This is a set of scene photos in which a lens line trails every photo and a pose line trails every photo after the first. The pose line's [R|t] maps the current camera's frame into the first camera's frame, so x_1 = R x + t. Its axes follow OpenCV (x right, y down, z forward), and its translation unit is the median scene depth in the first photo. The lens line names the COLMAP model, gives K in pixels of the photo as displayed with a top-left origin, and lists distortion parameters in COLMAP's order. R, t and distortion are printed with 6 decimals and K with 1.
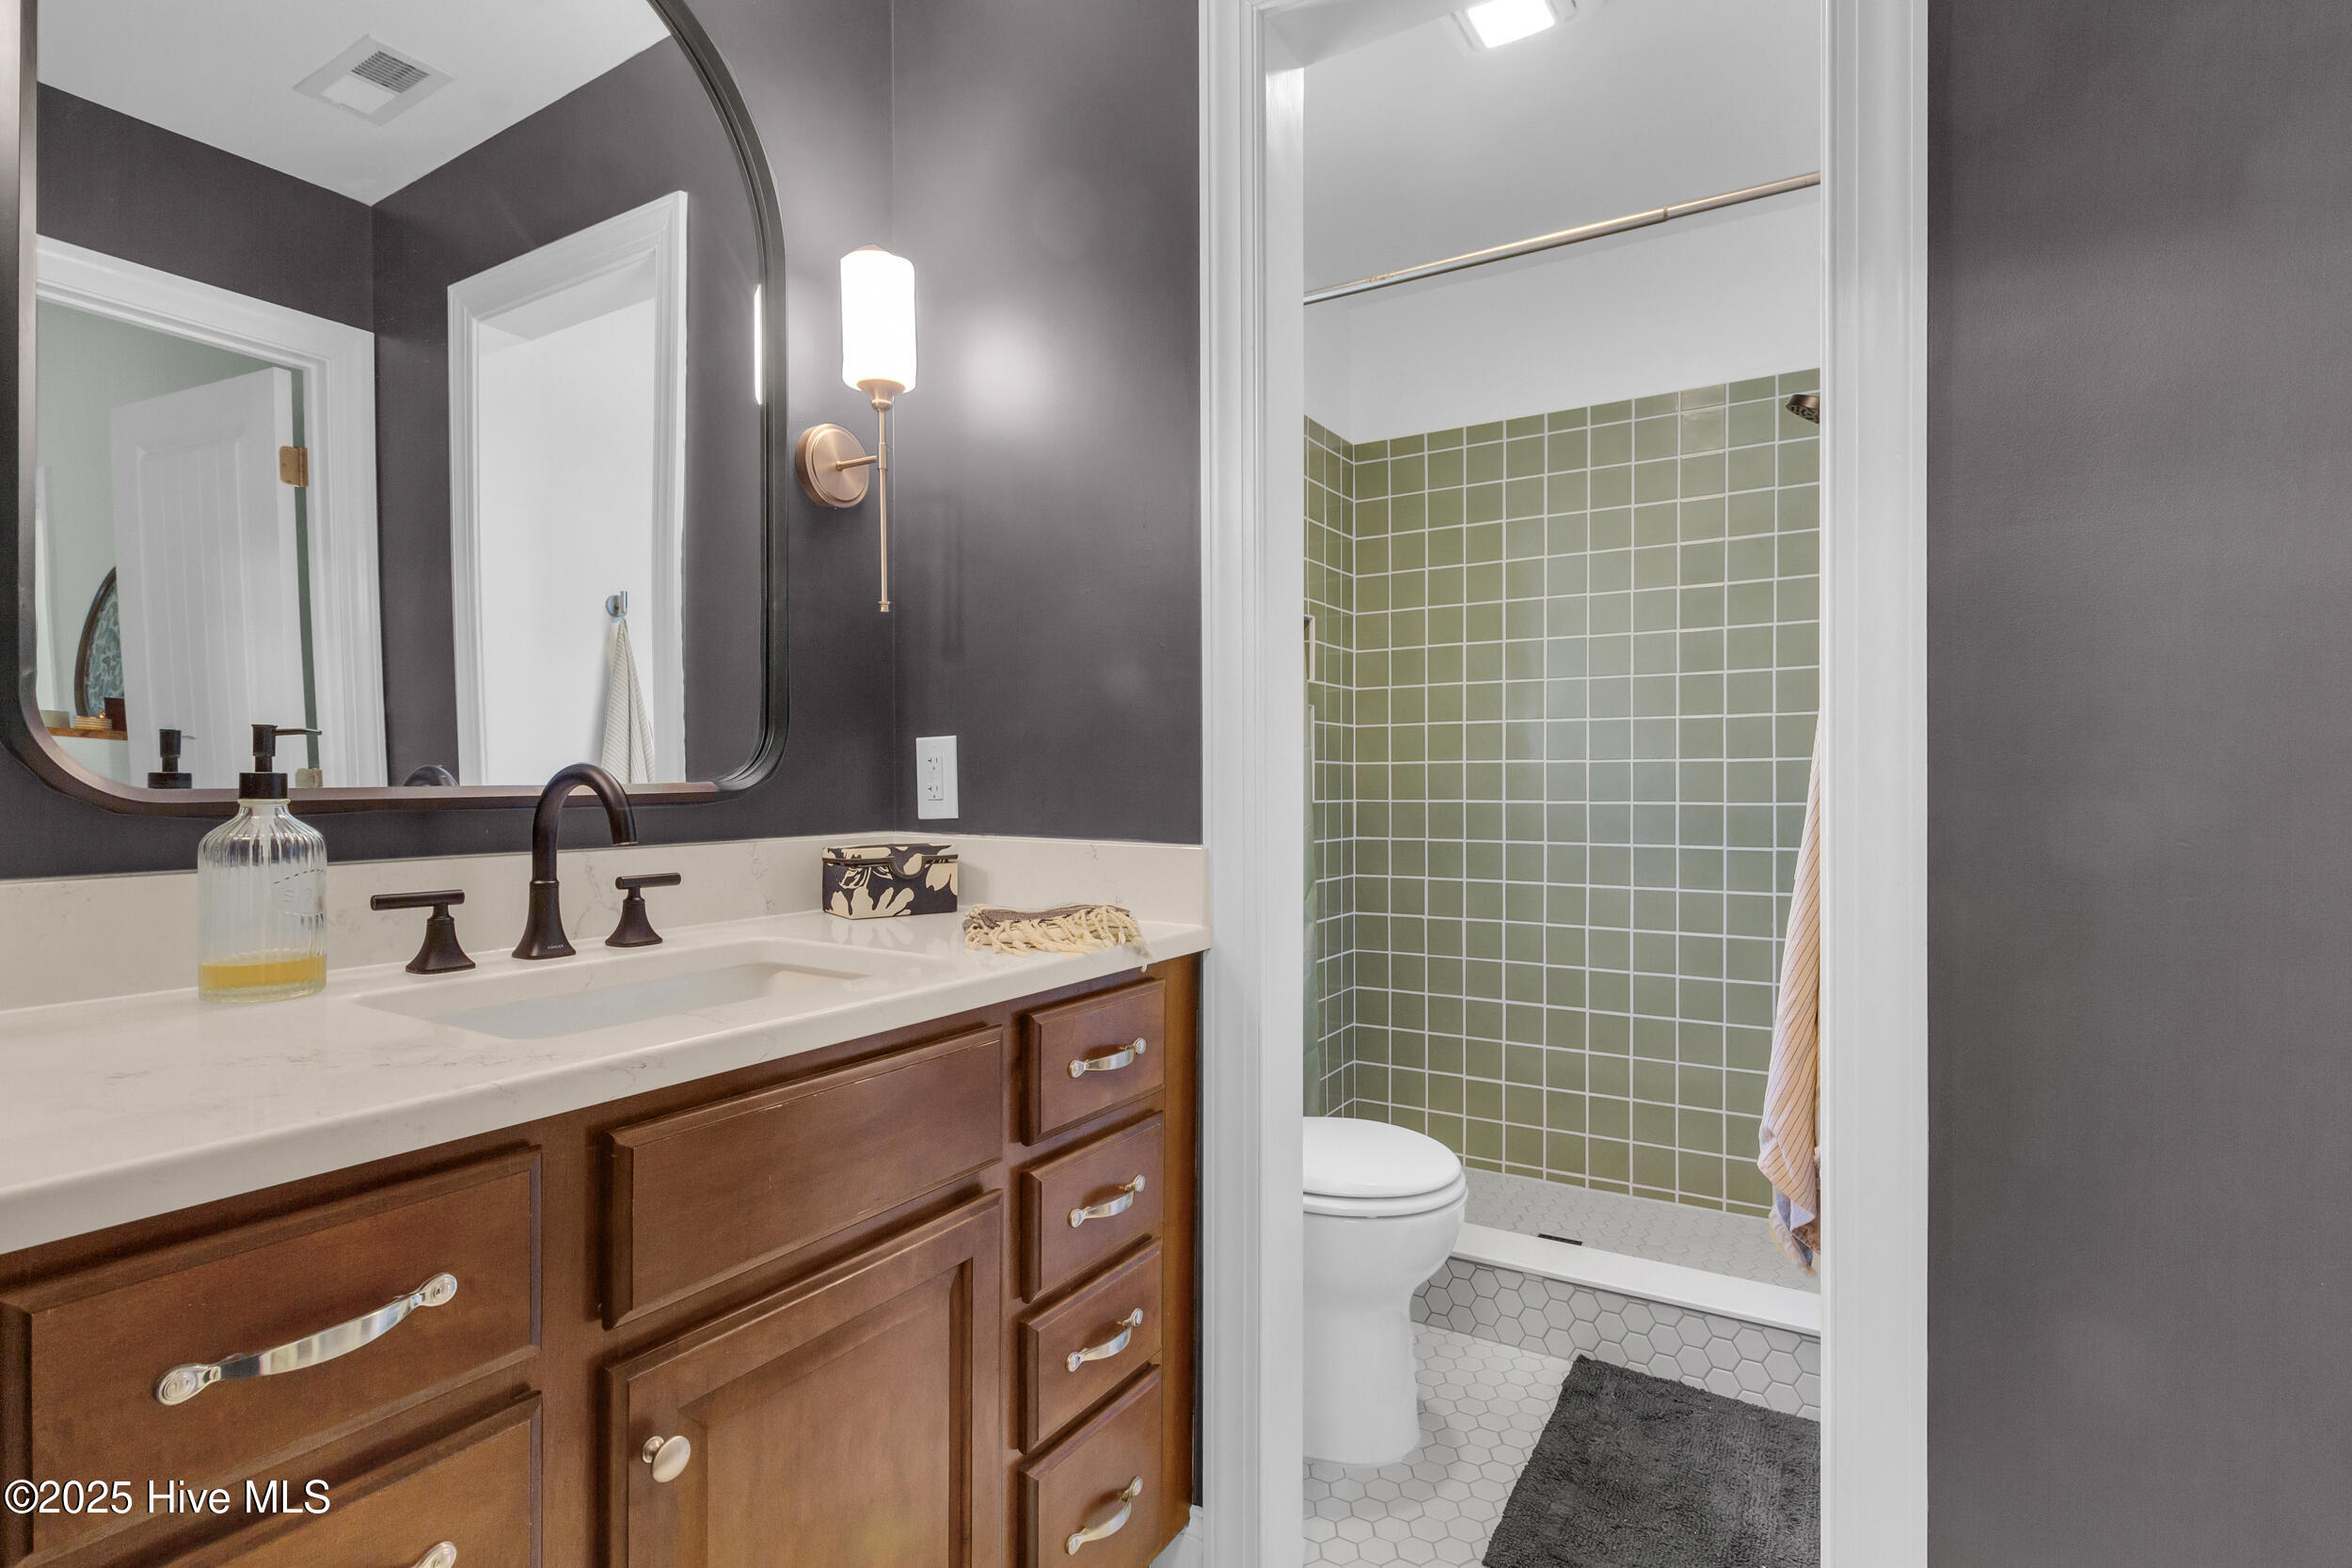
lens RADIAL K [[1090.2, 0, 1177.5], [0, 1090.2, 789.5], [0, 0, 1]] dist [0.000243, -0.000283]
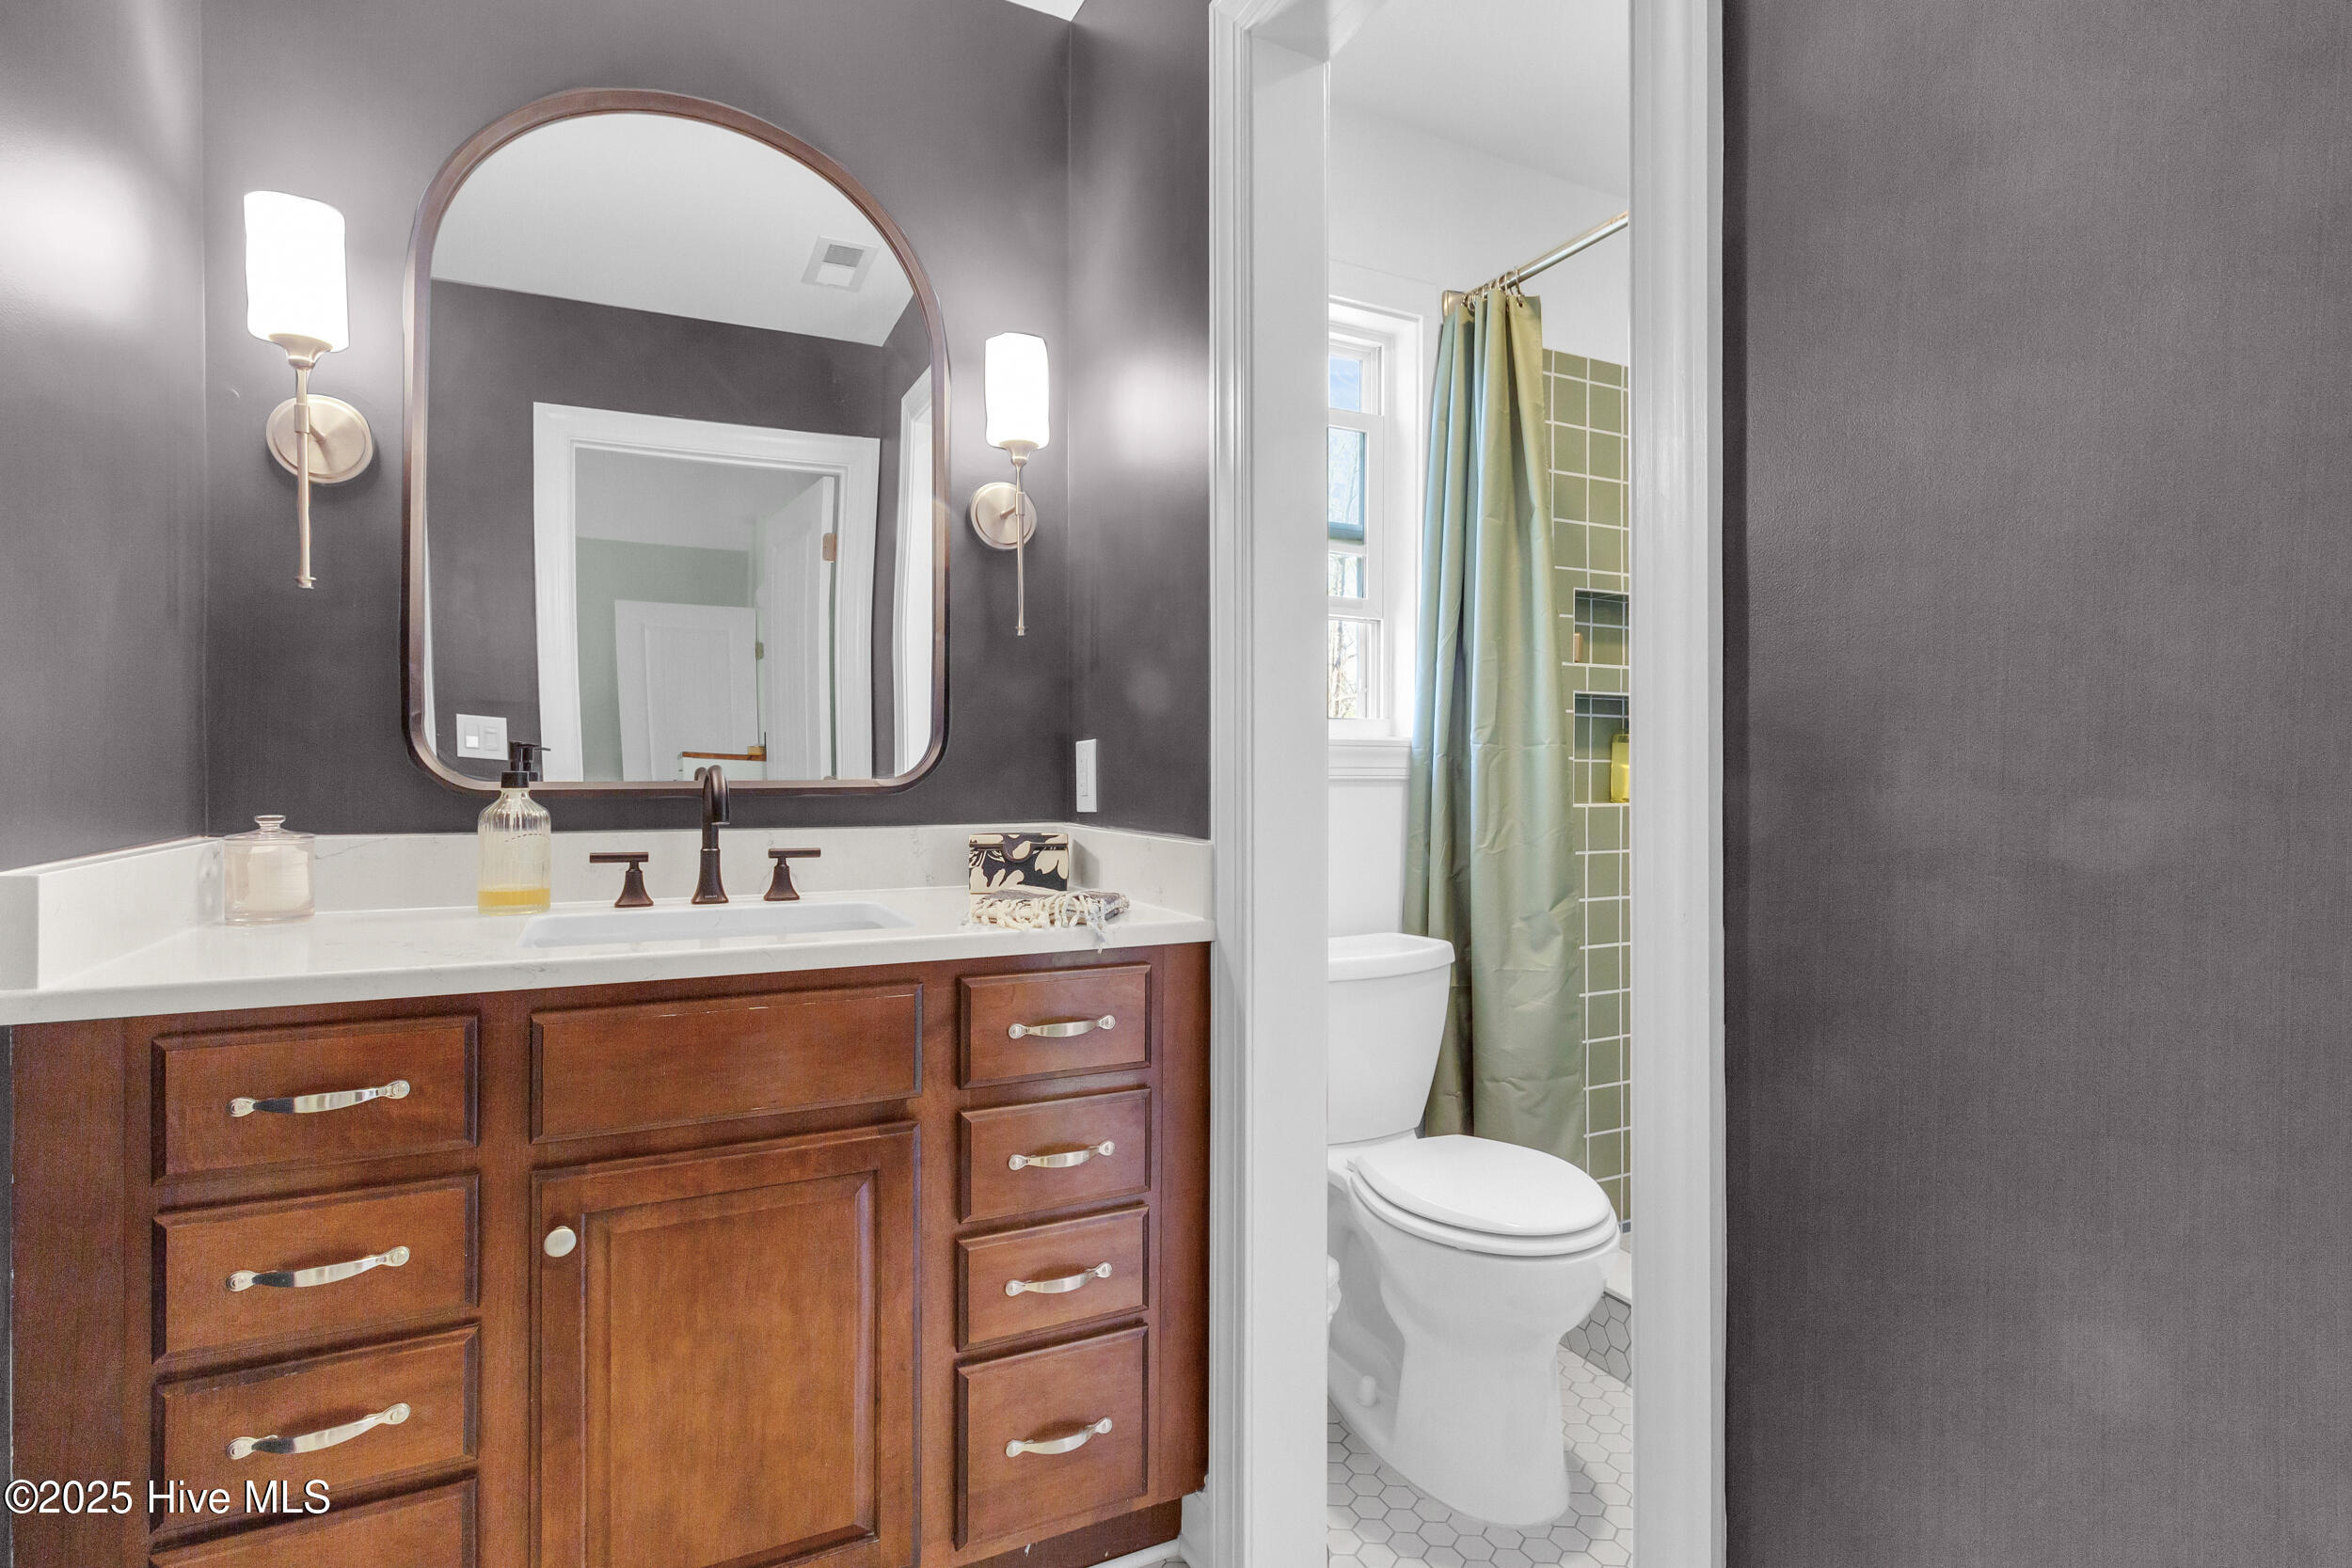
lens RADIAL K [[1090.2, 0, 1177.5], [0, 1090.2, 789.5], [0, 0, 1]] dist [0.000243, -0.000283]
pose [[0.854477, 0.009656, -0.519400, 0.610574], [-0.007509, 0.999952, 0.006236, -0.005597], [0.519435, -0.001428, 0.854509, 0.109892]]
